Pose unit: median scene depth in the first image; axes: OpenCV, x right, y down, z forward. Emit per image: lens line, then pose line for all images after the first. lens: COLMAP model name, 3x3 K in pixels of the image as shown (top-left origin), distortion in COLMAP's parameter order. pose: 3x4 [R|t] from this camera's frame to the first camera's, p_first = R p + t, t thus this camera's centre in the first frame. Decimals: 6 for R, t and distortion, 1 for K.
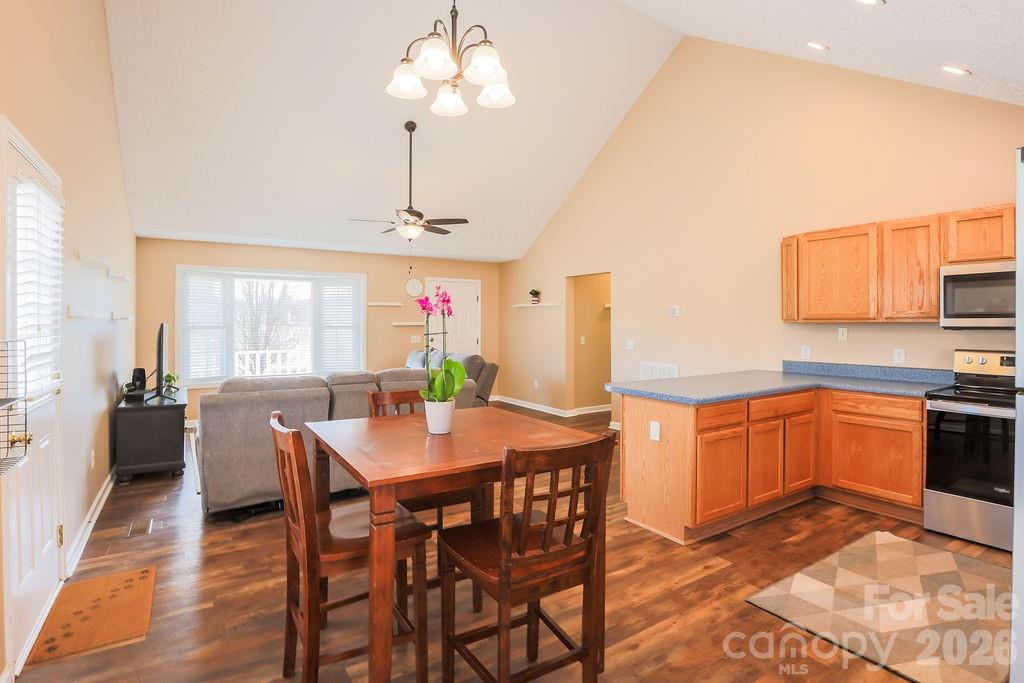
lens RADIAL K [[501.0, 0, 512.2], [0, 501.0, 337.3], [0, 0, 1]] dist [-0.051792, 0.025985]
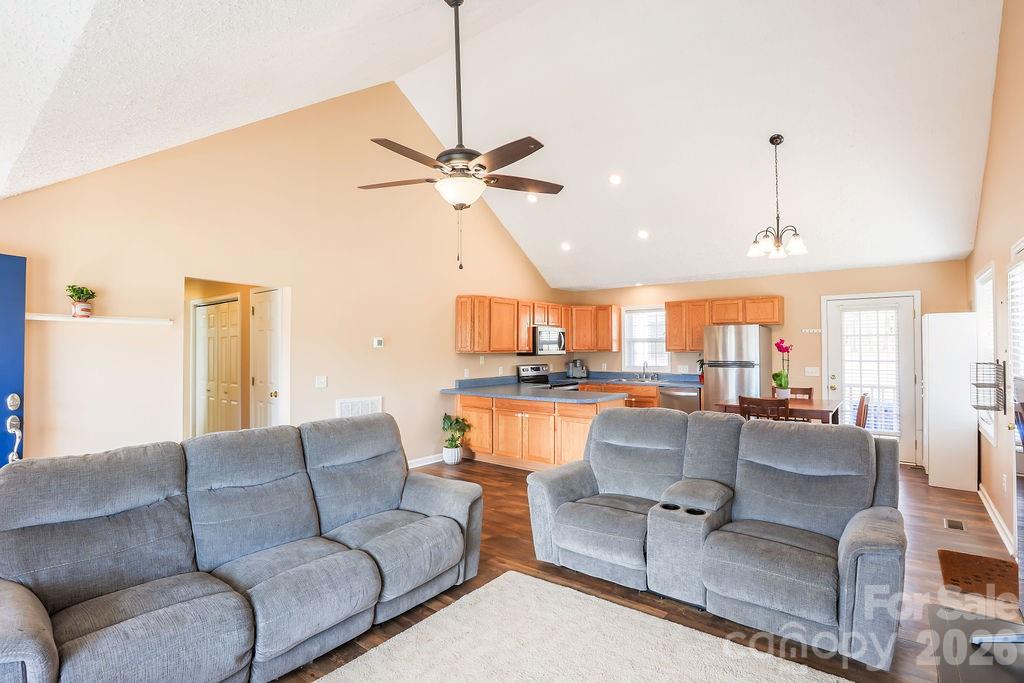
lens RADIAL K [[498.4, 0, 506.8], [0, 498.4, 337.3], [0, 0, 1]] dist [-0.055636, 0.026159]
pose [[-0.303369, 0.020953, 0.952643, -1.142459], [0.029027, 0.999497, -0.012740, -0.071227], [-0.952431, 0.023787, -0.303825, 1.740023]]
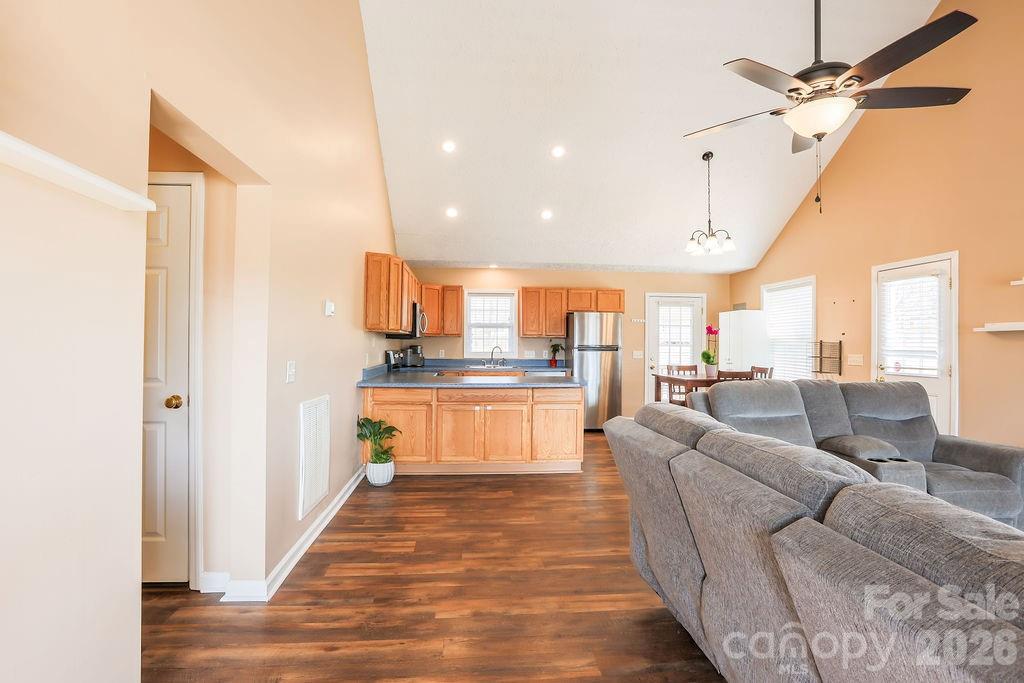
lens RADIAL K [[501.0, 0, 512.2], [0, 501.0, 337.3], [0, 0, 1]] dist [-0.051792, 0.025985]
pose [[-0.882576, -0.000254, 0.470170, -0.268782], [0.005139, 0.999935, 0.010186, -0.036188], [-0.470142, 0.011406, -0.882517, 2.366122]]
